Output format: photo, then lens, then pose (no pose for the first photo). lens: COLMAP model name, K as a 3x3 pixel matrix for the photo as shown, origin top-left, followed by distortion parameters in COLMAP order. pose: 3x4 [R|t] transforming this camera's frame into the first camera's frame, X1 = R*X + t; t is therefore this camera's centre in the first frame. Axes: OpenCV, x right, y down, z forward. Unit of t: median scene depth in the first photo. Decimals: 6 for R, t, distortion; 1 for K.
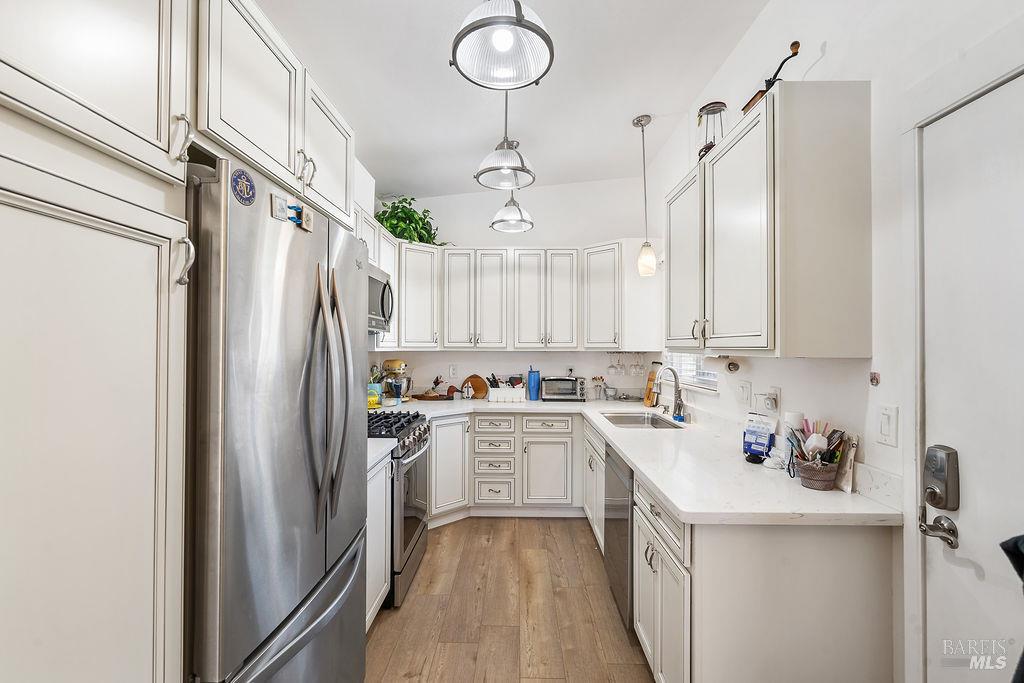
lens RADIAL K [[467.7, 0, 511.9], [0, 467.7, 340.1], [0, 0, 1]] dist [-0.003855, 0.001474]
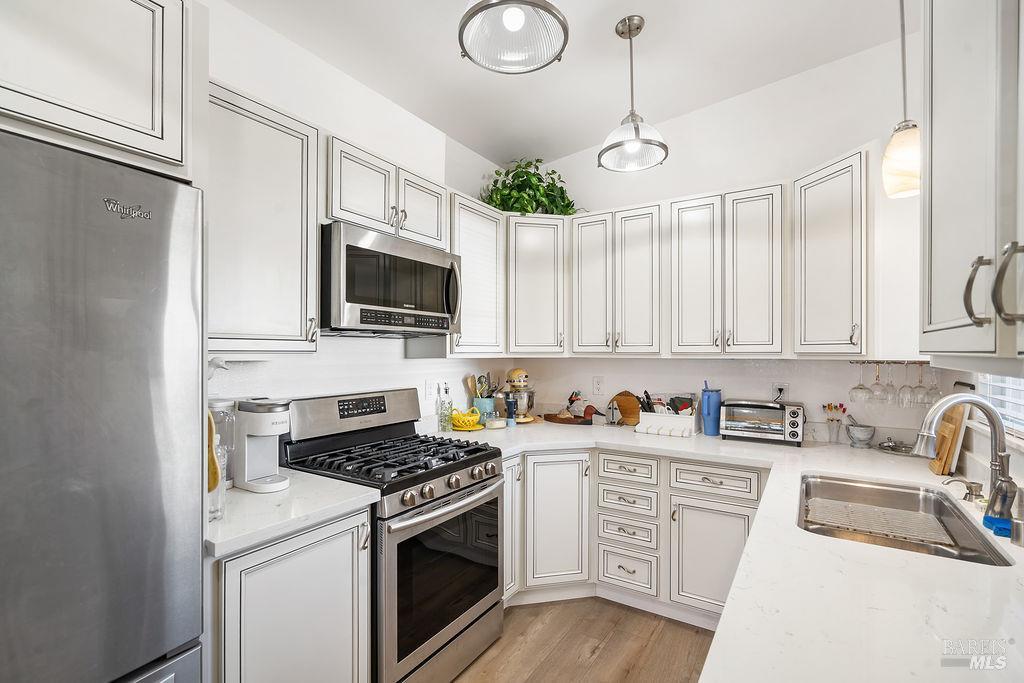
lens RADIAL K [[467.7, 0, 512.5], [0, 467.7, 350.7], [0, 0, 1]] dist [-0.003855, 0.001474]
pose [[0.847424, -0.003477, -0.530905, 0.163939], [0.009224, 0.999924, 0.008176, 0.005355], [0.530836, -0.011826, 0.847392, 0.327898]]
